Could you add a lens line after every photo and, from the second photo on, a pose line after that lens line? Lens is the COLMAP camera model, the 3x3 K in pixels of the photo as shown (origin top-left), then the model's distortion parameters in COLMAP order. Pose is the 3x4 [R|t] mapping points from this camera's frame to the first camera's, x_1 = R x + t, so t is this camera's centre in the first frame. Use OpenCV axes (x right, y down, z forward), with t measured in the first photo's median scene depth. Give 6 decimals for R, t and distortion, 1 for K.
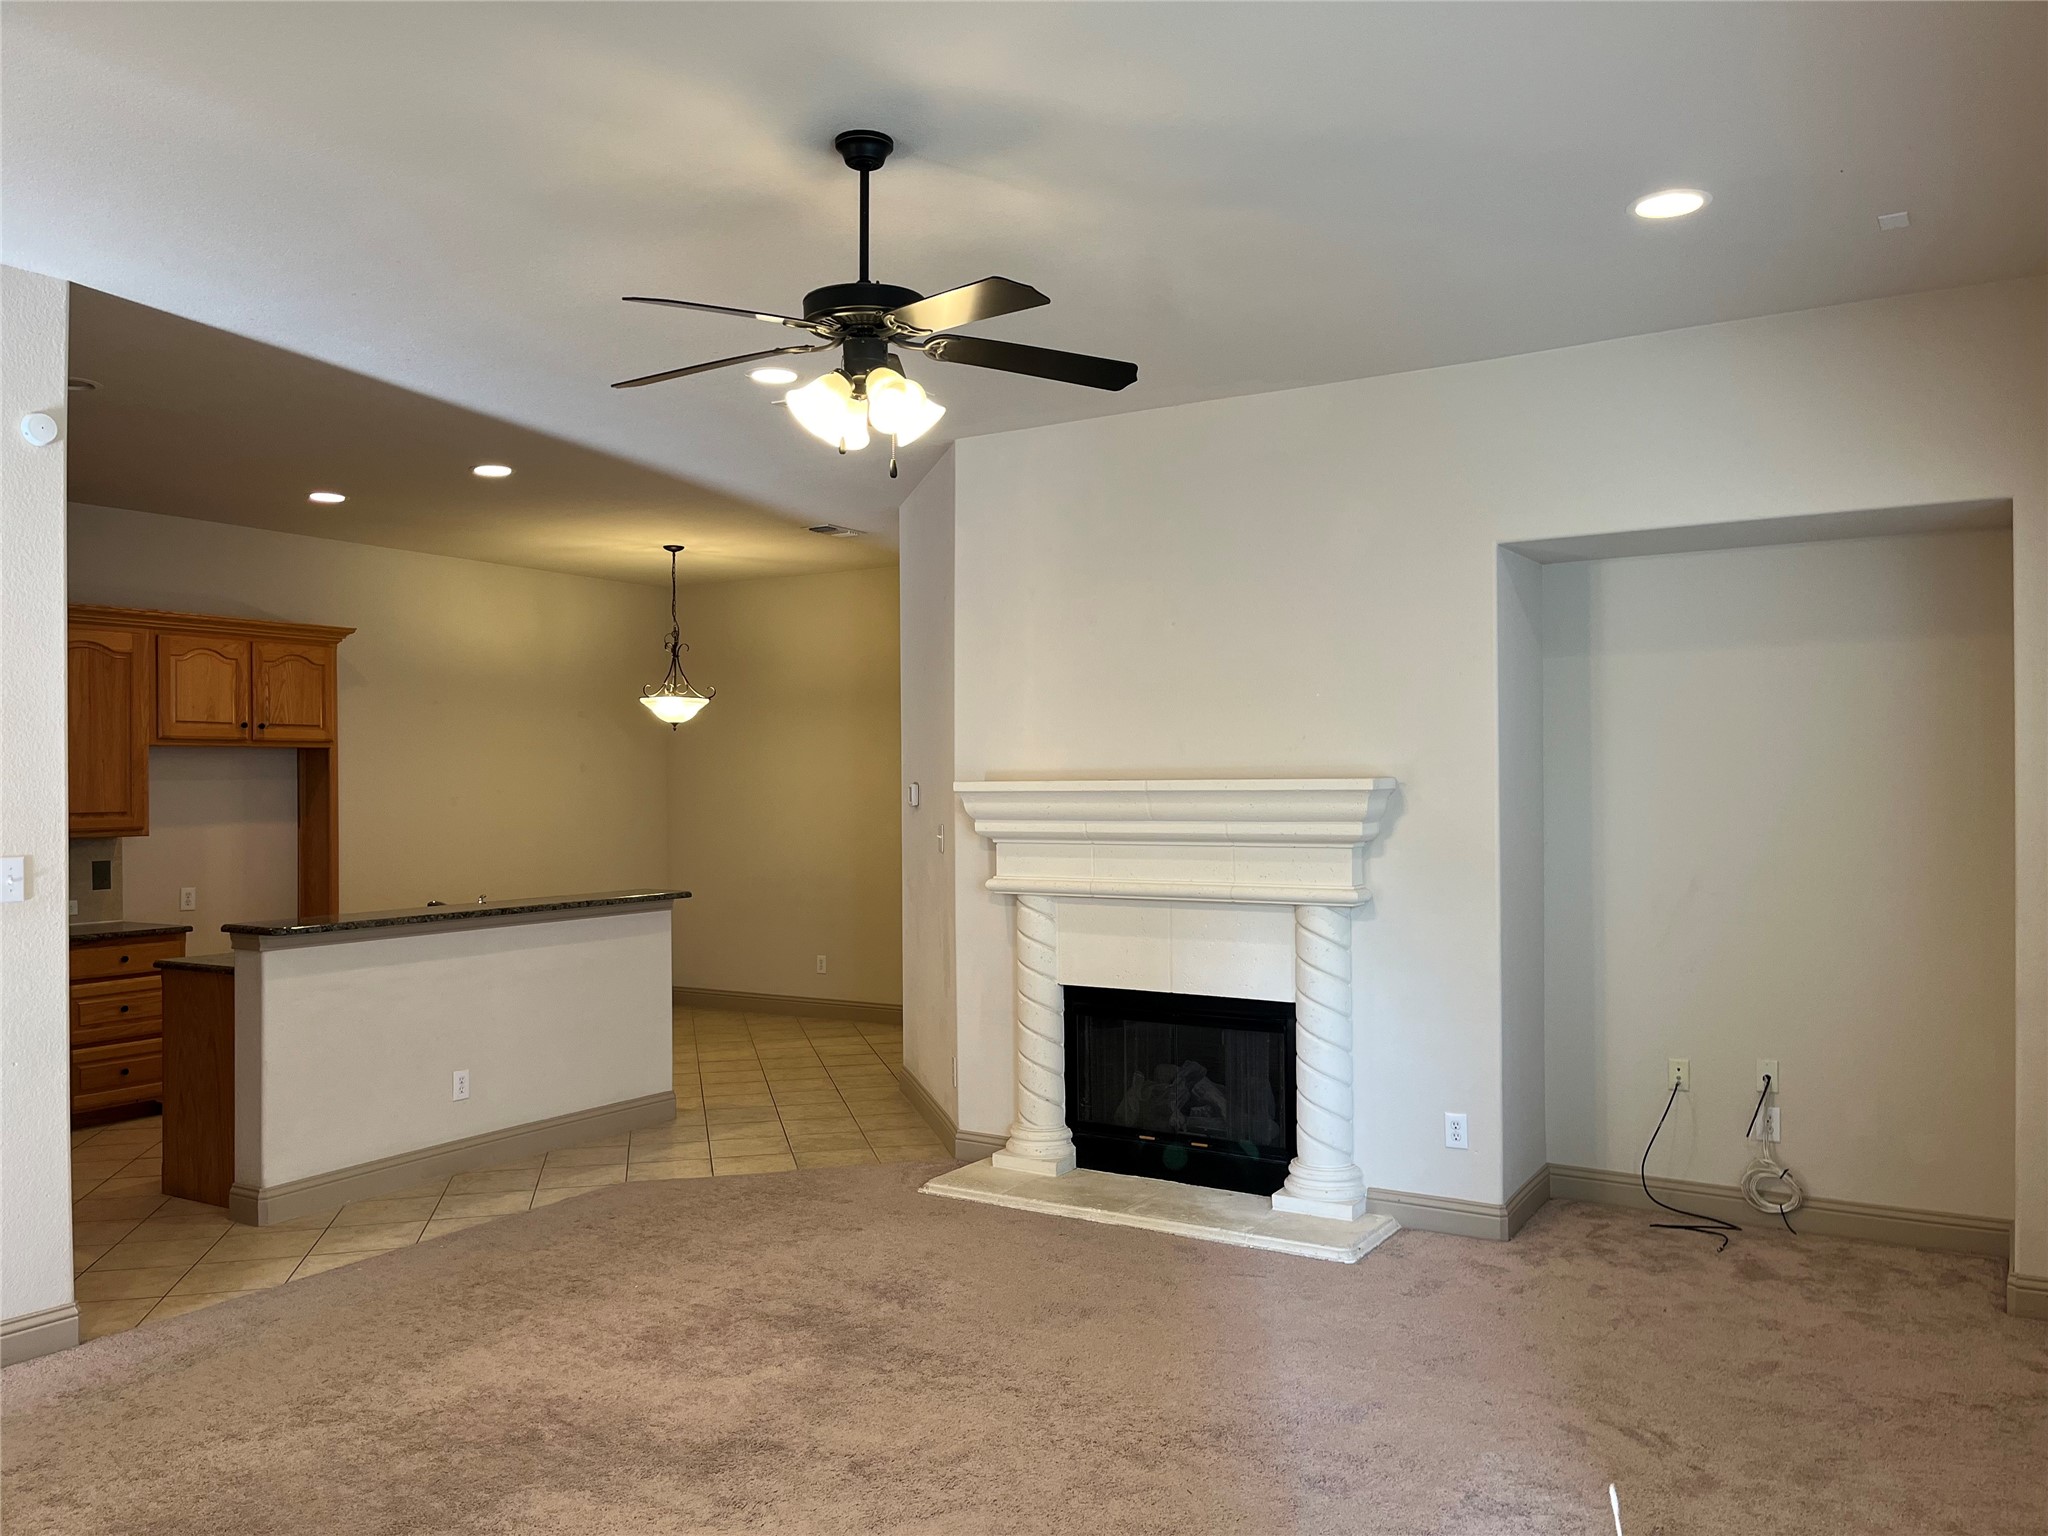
lens RADIAL K [[1557.0, 0, 1022.1], [0, 1557.0, 786.8], [0, 0, 1]] dist [0.064133, -0.087806]
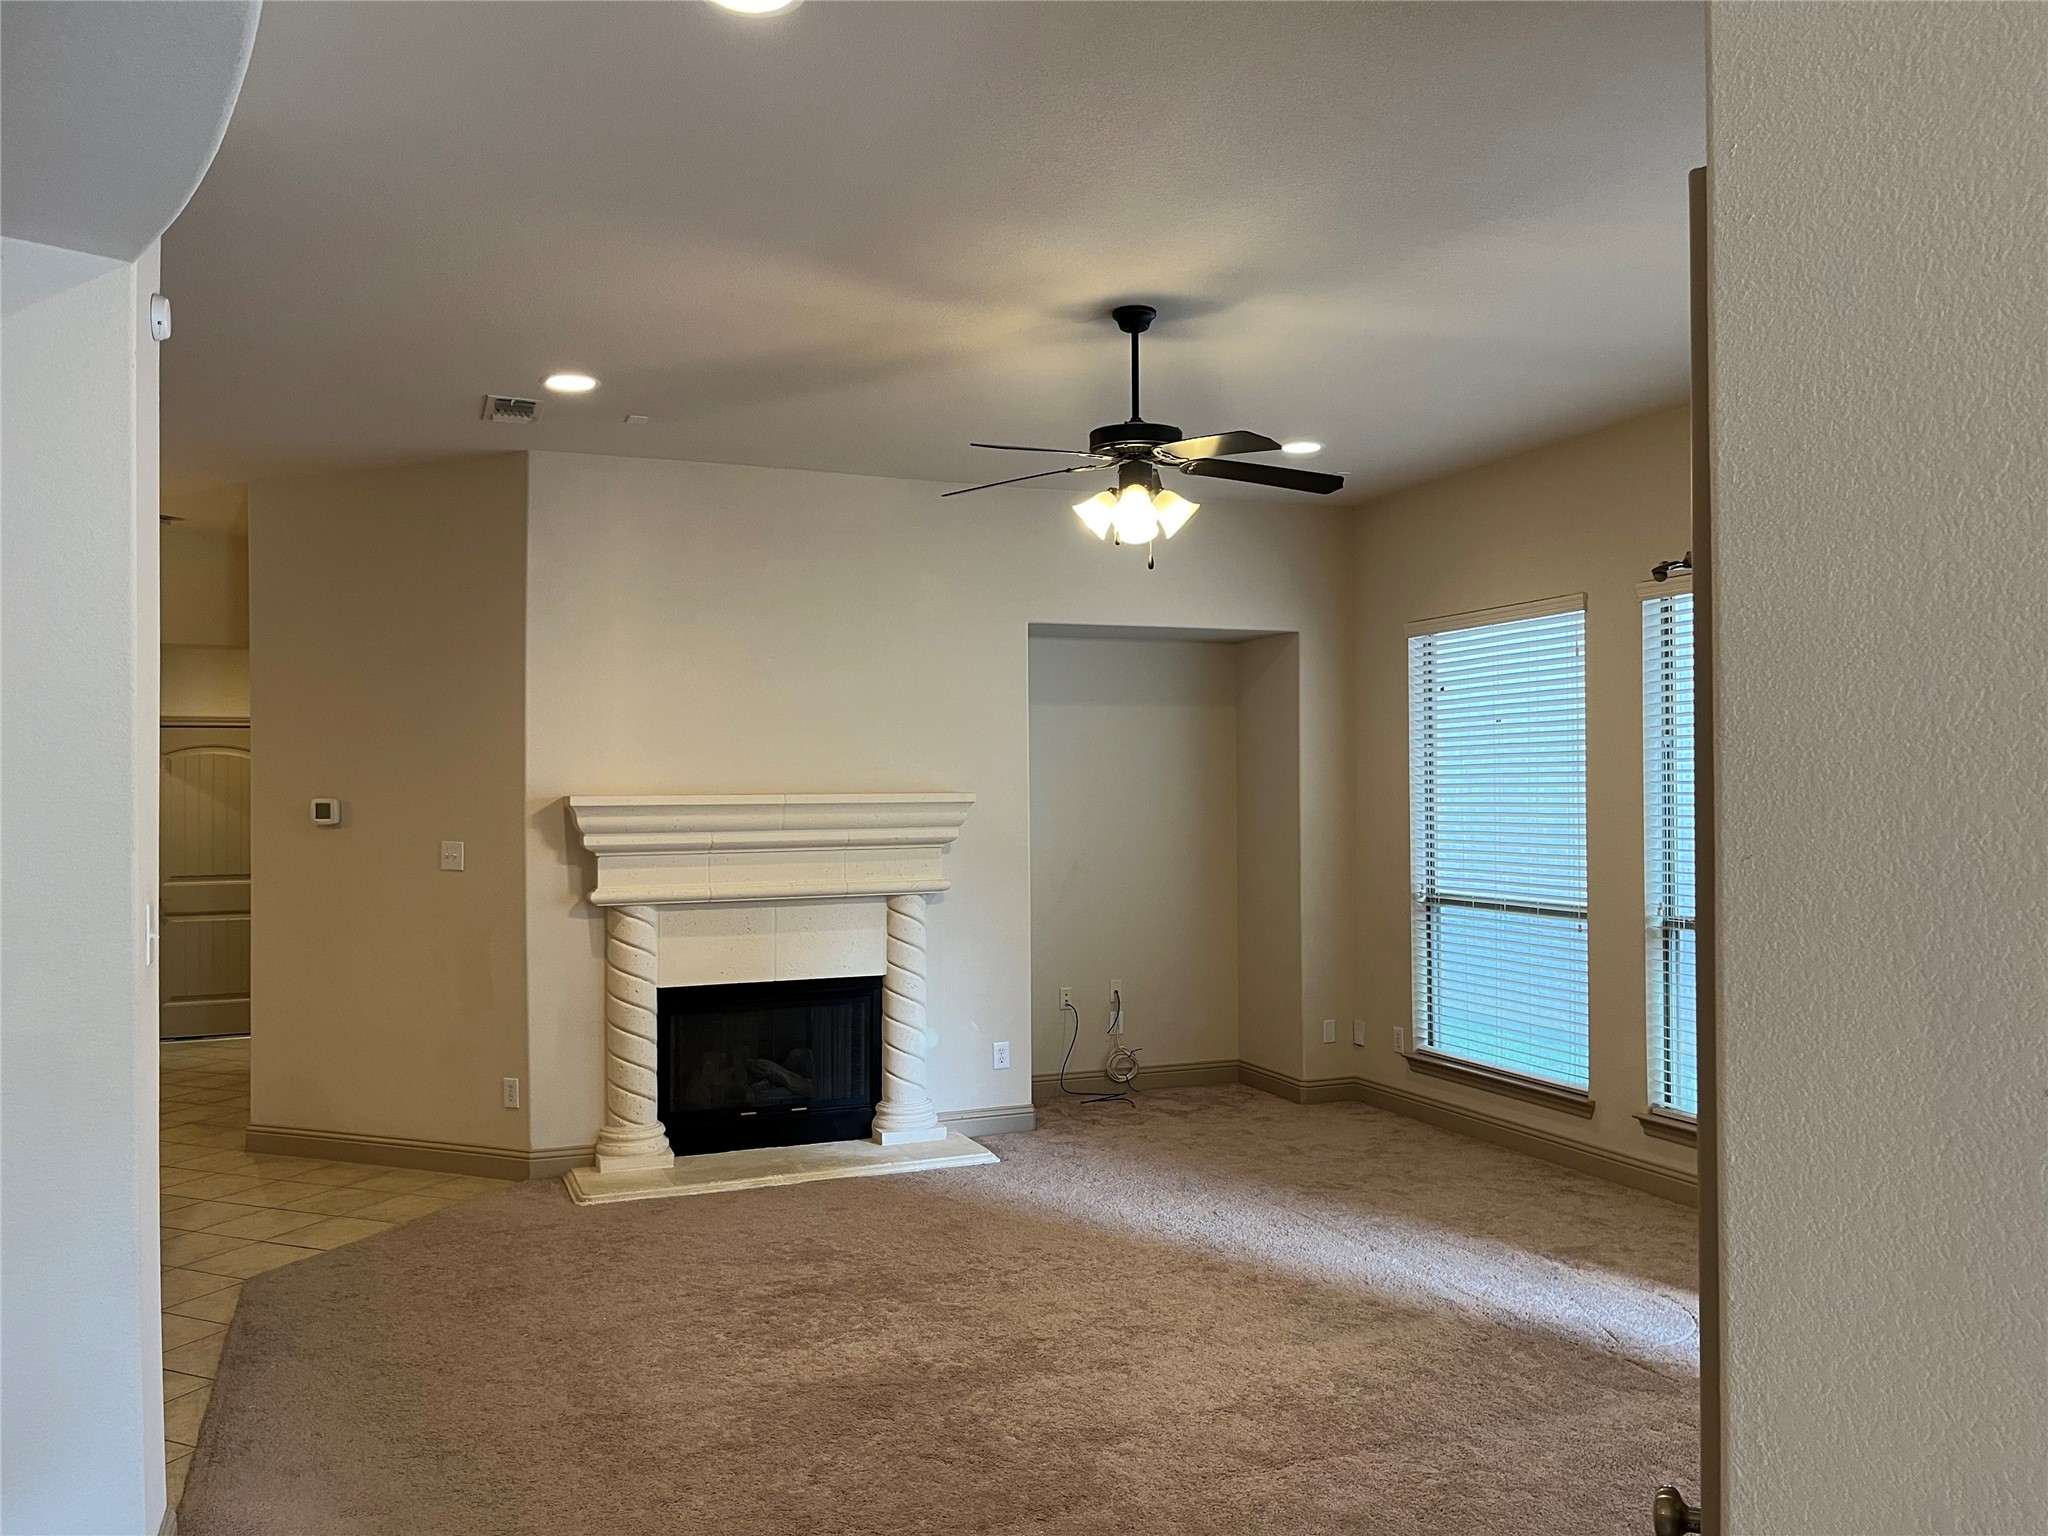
lens RADIAL K [[1557.0, 0, 1022.1], [0, 1557.0, 786.8], [0, 0, 1]] dist [0.064133, -0.087806]
pose [[0.596195, 0.000290, 0.802840, -0.742472], [0.006769, 0.999963, -0.005388, -0.002890], [-0.802811, 0.008647, 0.596170, 0.179495]]
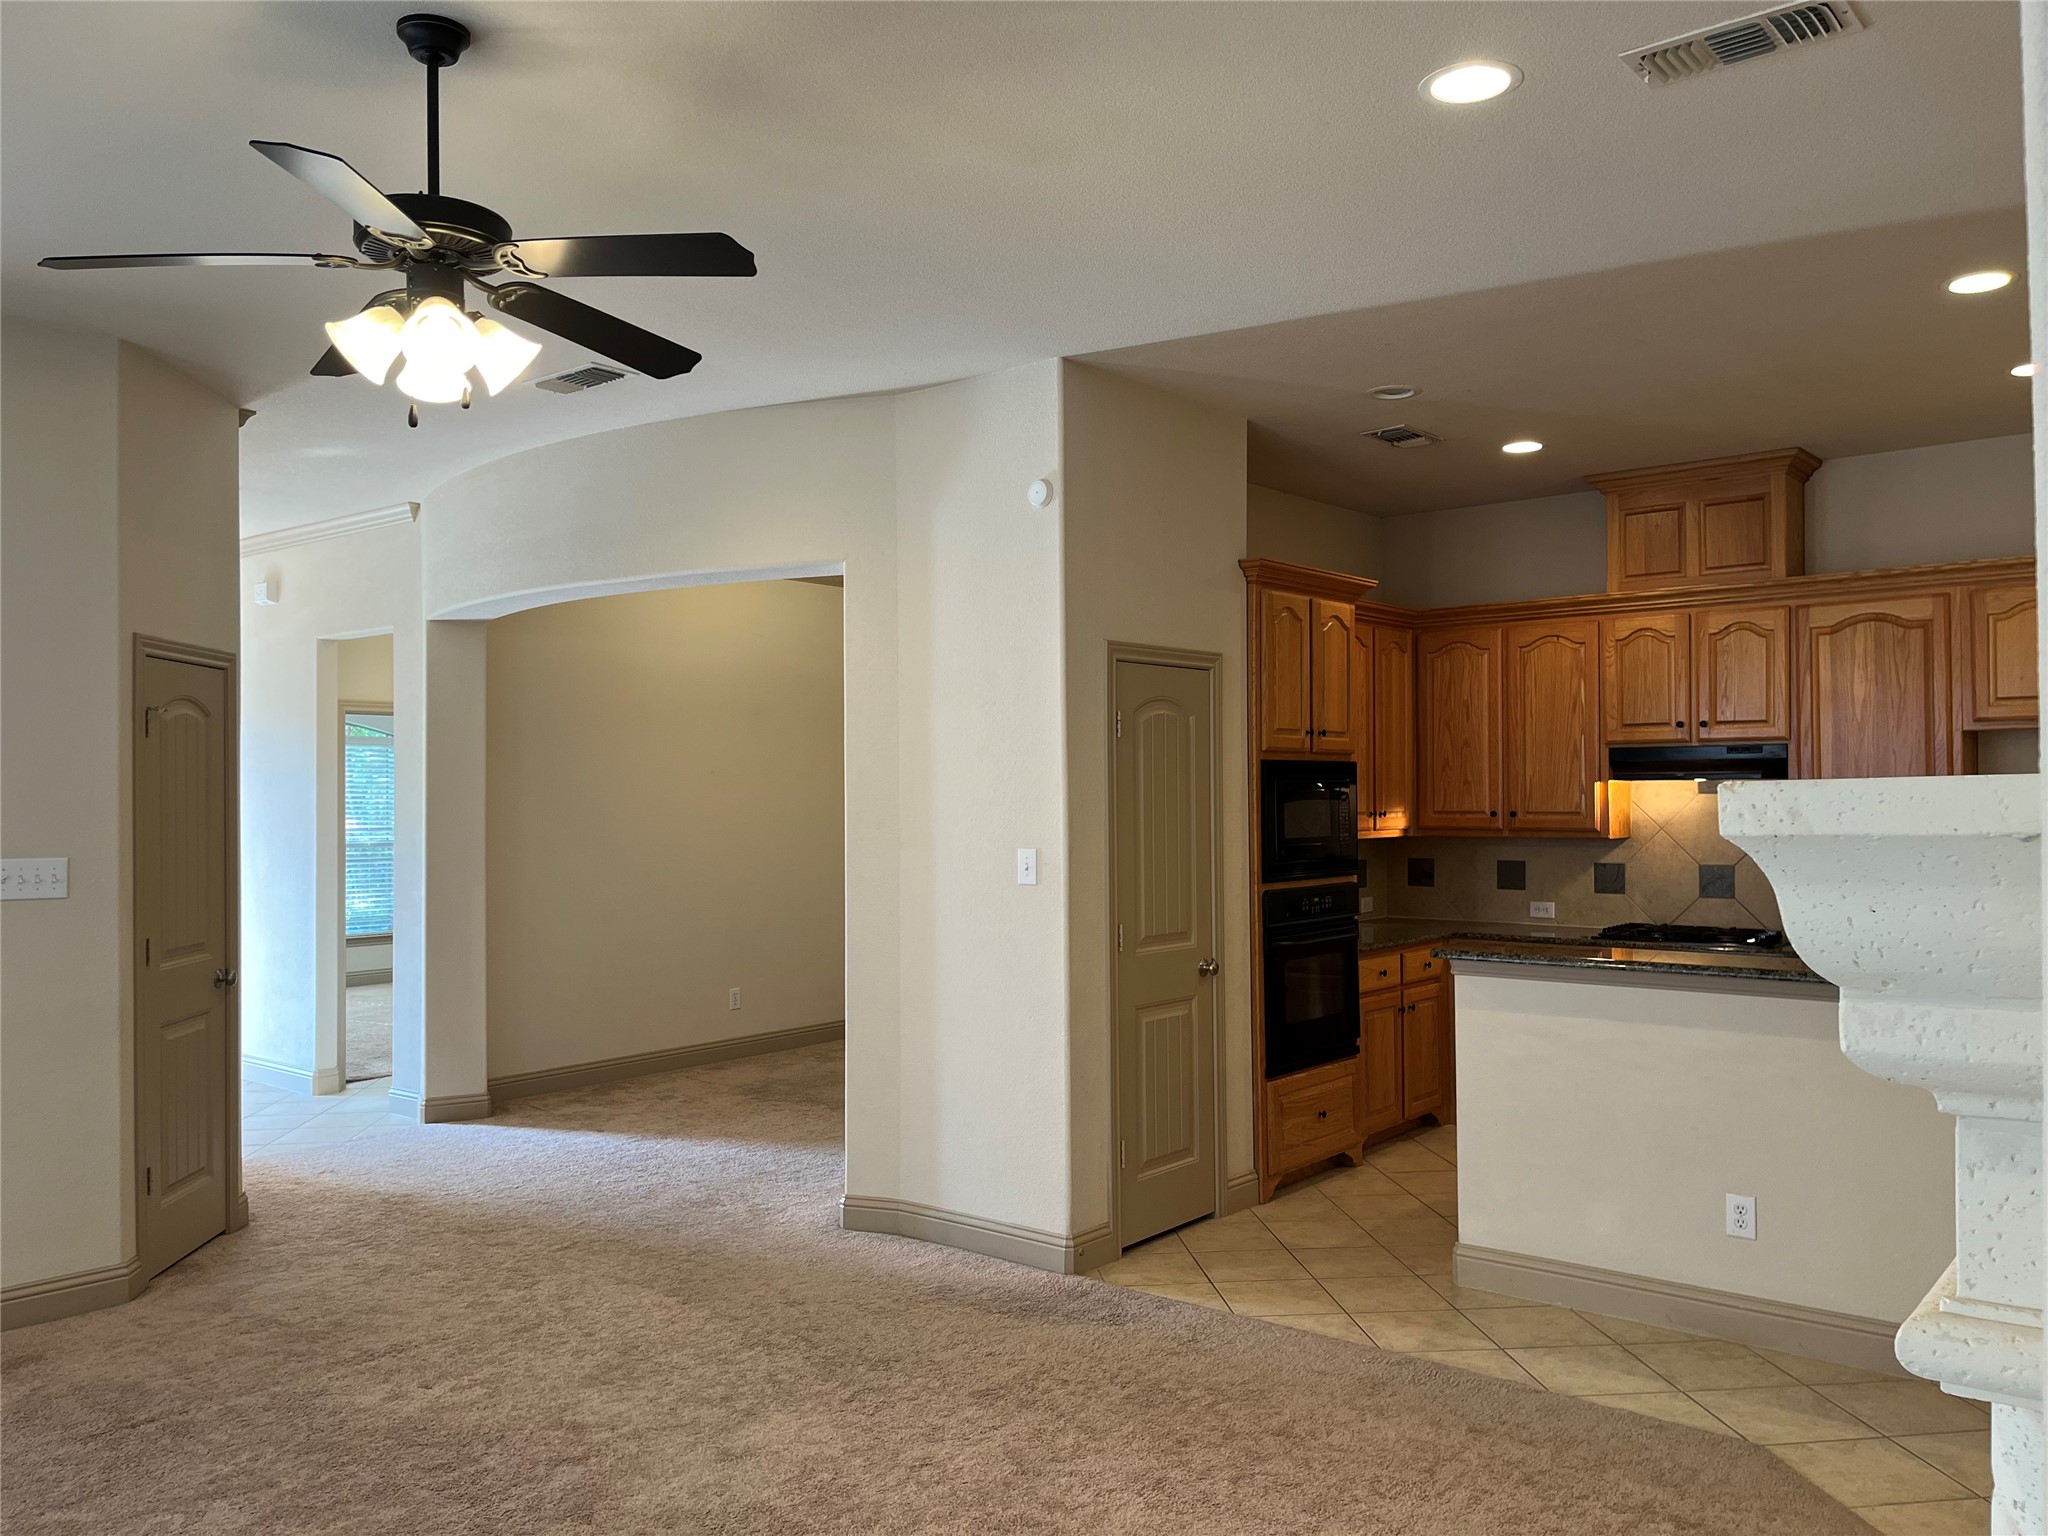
lens RADIAL K [[1531.7, 0, 993.5], [0, 1531.7, 779.0], [0, 0, 1]] dist [0.091912, -0.123639]
pose [[-0.148799, -0.005618, -0.988851, 0.418440], [0.008309, 0.999941, -0.006932, -0.001308], [0.988832, -0.009248, -0.148744, 0.873484]]
